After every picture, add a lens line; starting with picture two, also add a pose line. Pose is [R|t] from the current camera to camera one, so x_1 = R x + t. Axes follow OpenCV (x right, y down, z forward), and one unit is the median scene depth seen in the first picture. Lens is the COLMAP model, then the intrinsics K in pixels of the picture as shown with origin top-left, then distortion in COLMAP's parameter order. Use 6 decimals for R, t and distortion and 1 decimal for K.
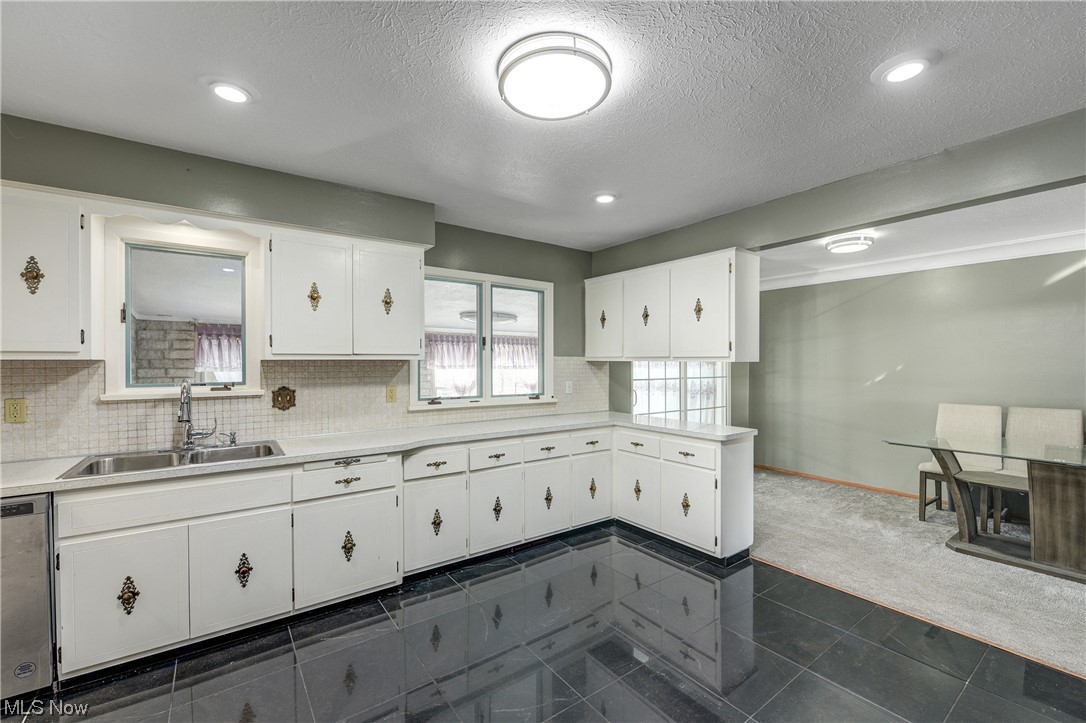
lens RADIAL K [[455.5, 0, 542.8], [0, 455.5, 364.0], [0, 0, 1]] dist [0.000711, 0.000035]
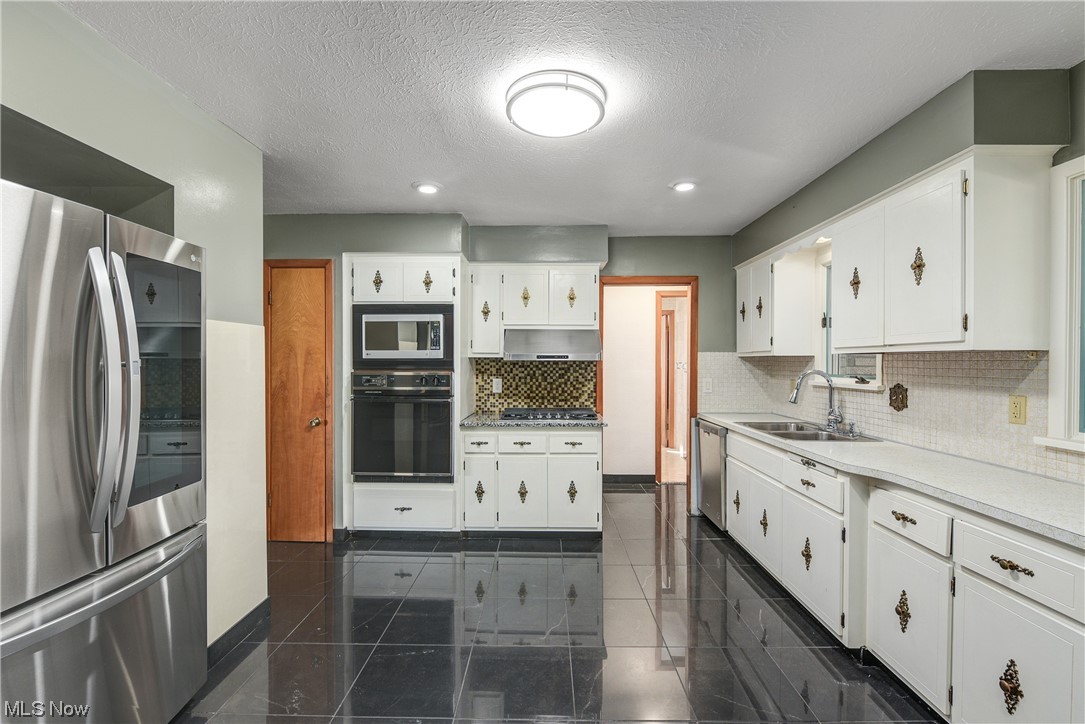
lens RADIAL K [[484.6, 0, 540.6], [0, 484.6, 361.8], [0, 0, 1]] dist [0.000274, 0.000026]
pose [[-0.604132, 0.000249, -0.796884, 0.598468], [-0.006709, 0.999963, 0.005398, 0.006360], [0.796856, 0.008608, -0.604108, 1.008652]]
